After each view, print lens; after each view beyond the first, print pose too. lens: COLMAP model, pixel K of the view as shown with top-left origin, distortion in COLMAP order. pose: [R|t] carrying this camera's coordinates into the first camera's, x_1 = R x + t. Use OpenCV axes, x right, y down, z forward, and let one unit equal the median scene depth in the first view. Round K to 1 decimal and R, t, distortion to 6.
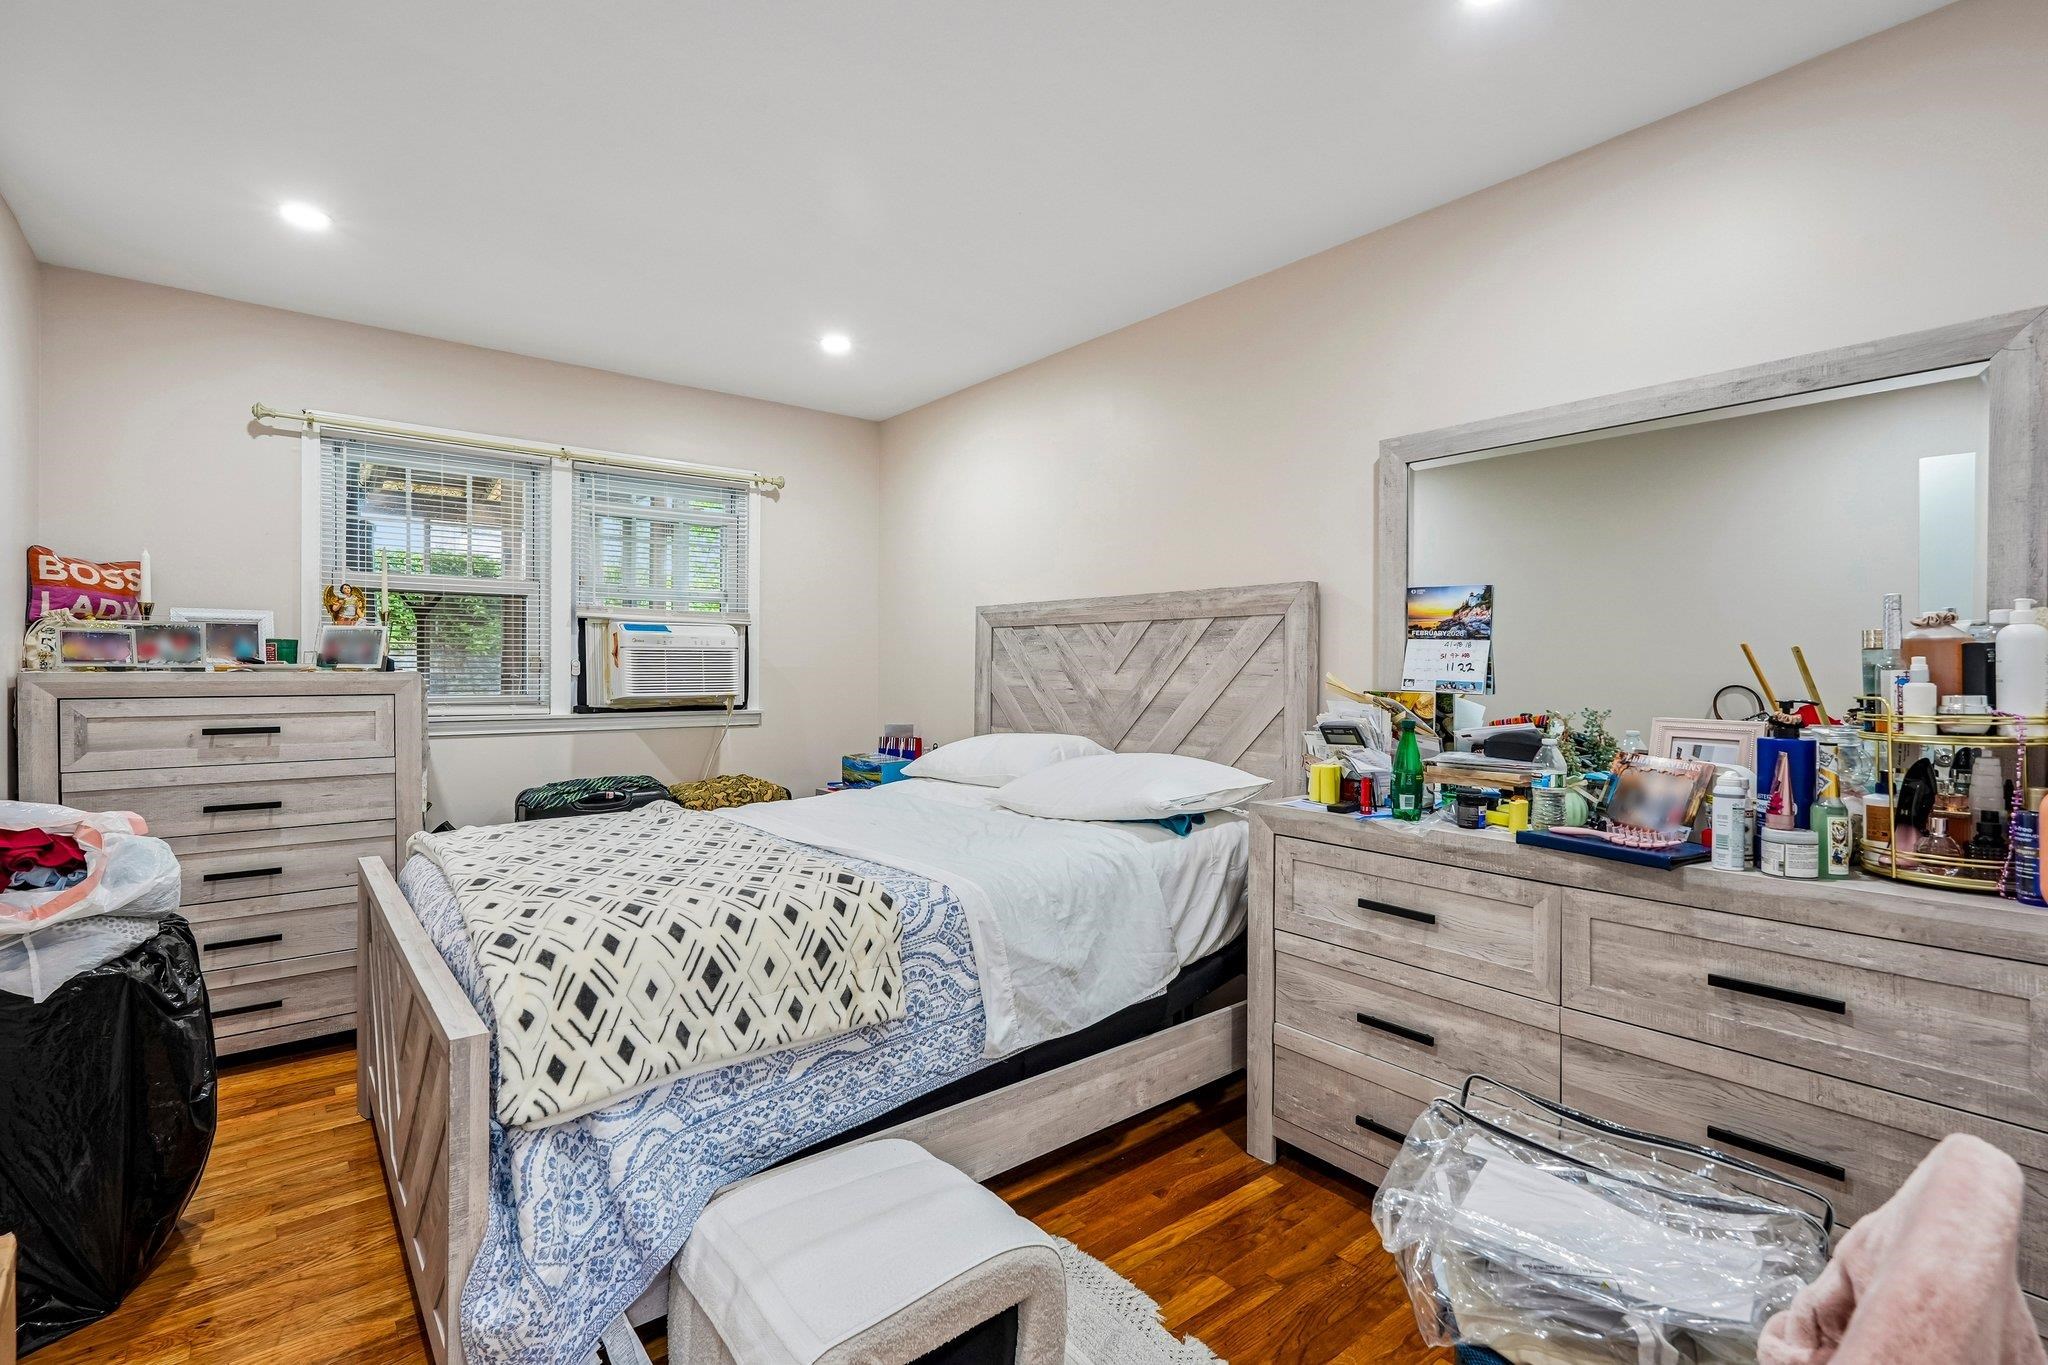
lens RADIAL K [[930.9, 0, 1024.0], [0, 930.9, 682.5], [0, 0, 1]] dist [0.017573, 0.000337]
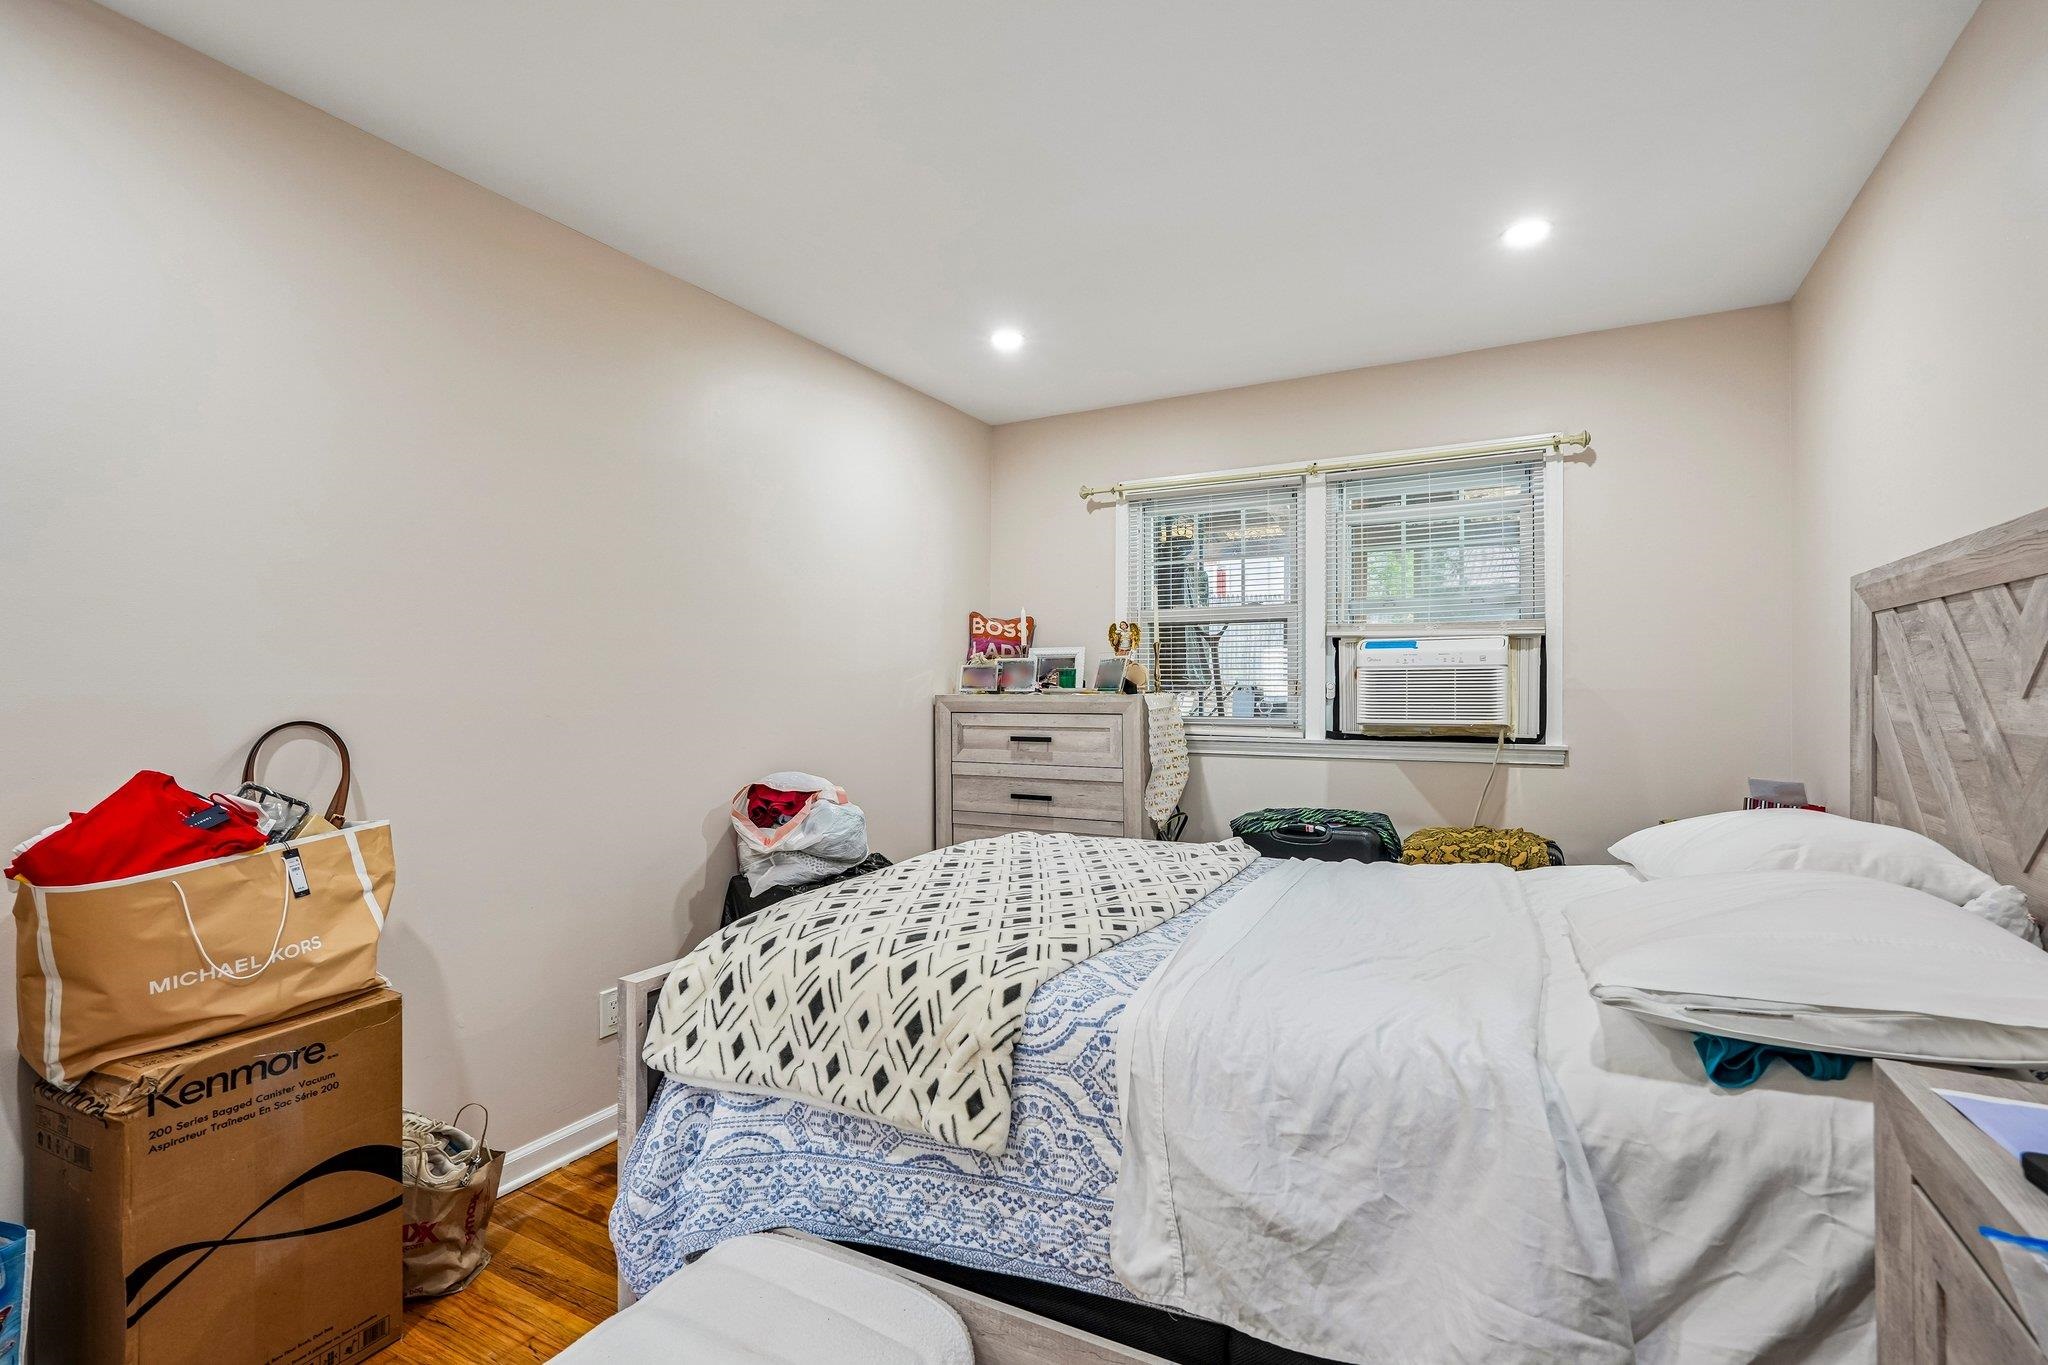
lens RADIAL K [[941.3, 0, 1024.0], [0, 941.3, 682.5], [0, 0, 1]] dist [-0.005167, 0.000242]
pose [[0.394120, -0.011878, -0.918982, 0.387036], [-0.012435, 0.999756, -0.018254, -0.003958], [0.918975, 0.018622, 0.393876, 0.483335]]
